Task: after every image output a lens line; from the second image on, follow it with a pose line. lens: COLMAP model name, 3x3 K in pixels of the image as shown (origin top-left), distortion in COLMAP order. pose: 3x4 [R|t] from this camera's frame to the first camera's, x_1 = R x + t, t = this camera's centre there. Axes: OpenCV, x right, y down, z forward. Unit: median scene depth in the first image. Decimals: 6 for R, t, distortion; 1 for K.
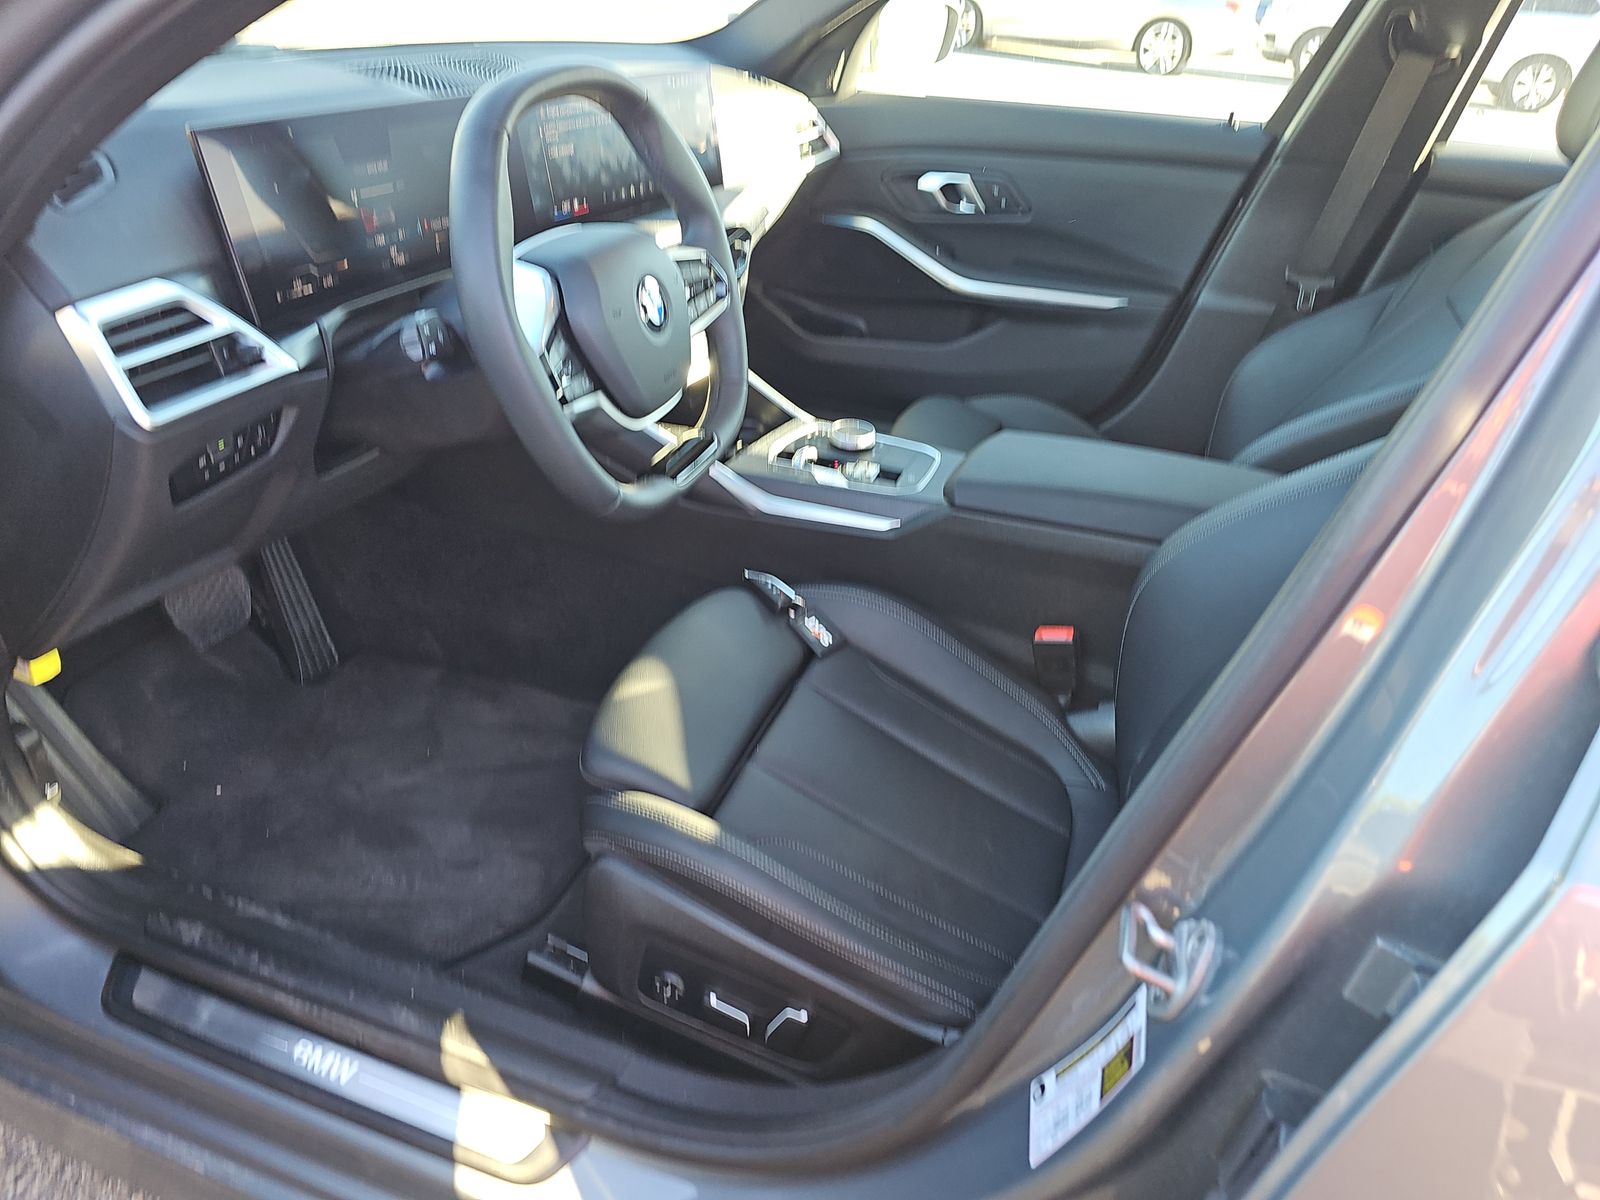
lens RADIAL K [[1095.7, 0, 830.2], [0, 1095.7, 605.1], [0, 0, 1]] dist [0.072903, -0.068755]
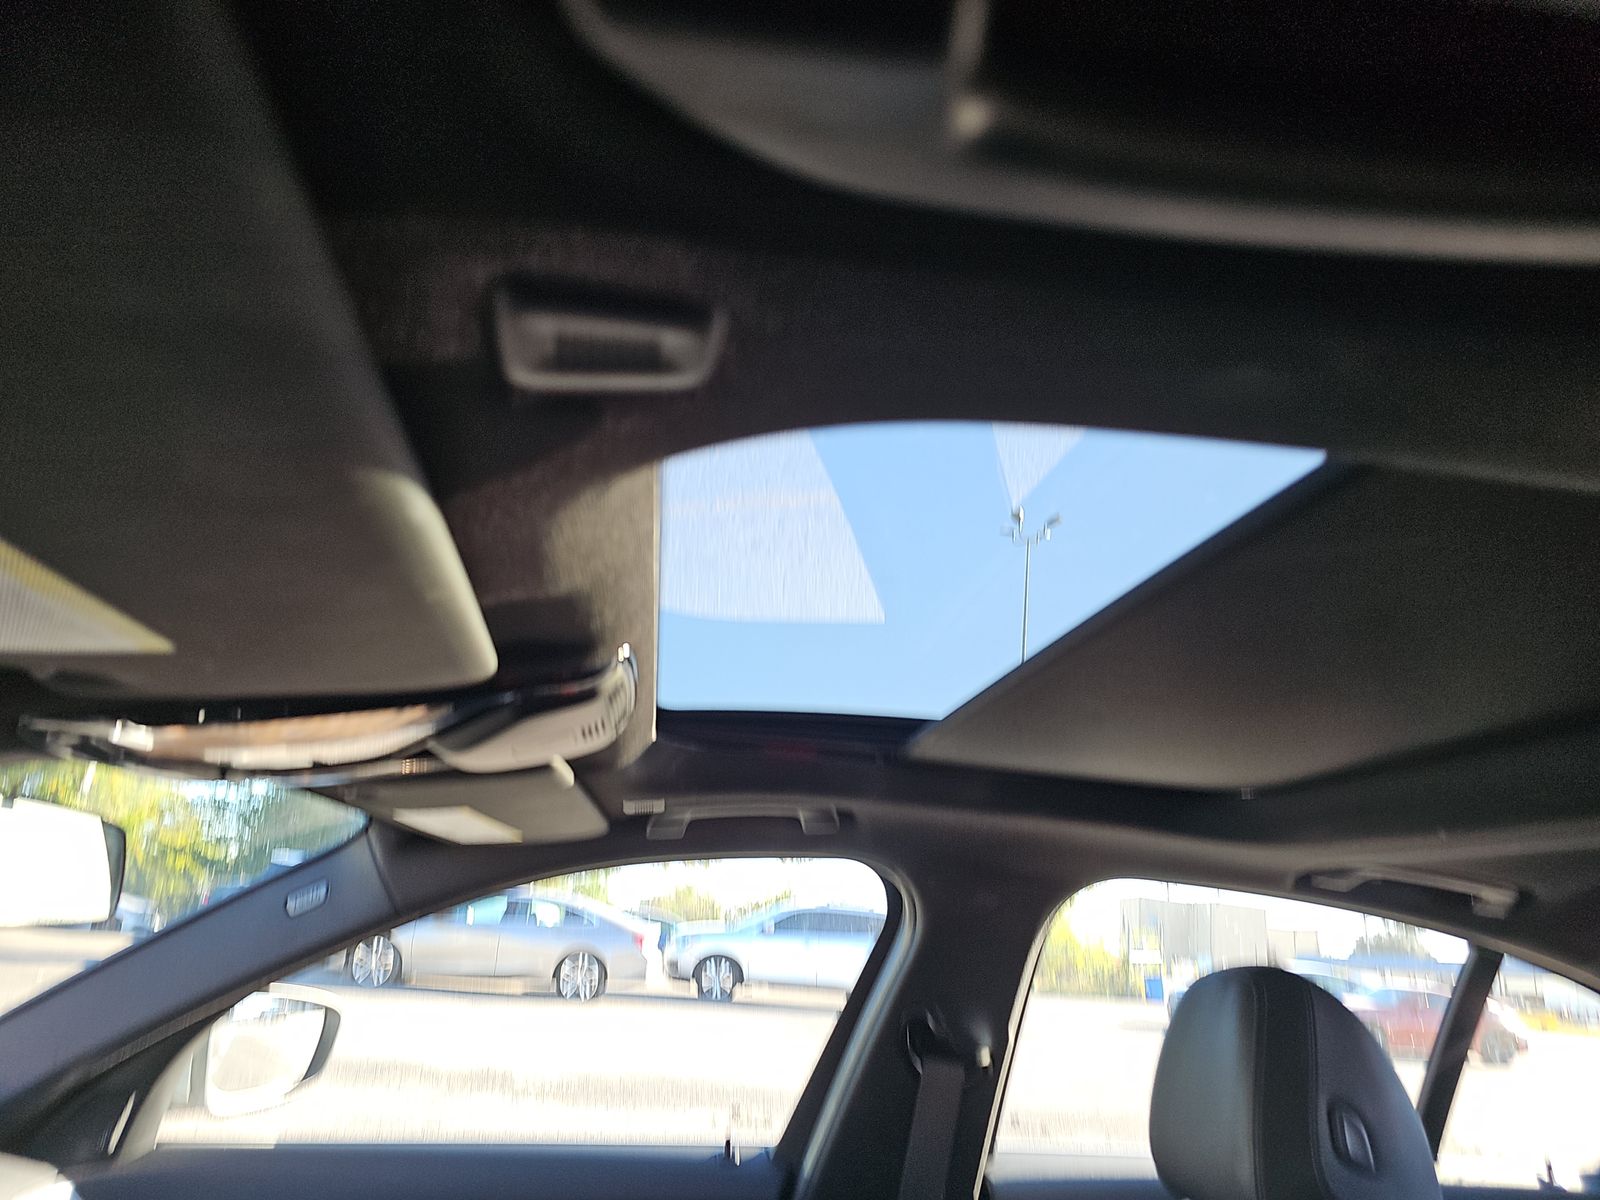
lens RADIAL K [[1095.7, 0, 830.2], [0, 1095.7, 605.1], [0, 0, 1]] dist [0.072903, -0.068755]
pose [[0.889967, 0.118973, 0.440231, 0.052044], [0.228022, 0.719925, -0.655526, -0.197636], [-0.394923, 0.683779, 0.613581, 0.275678]]
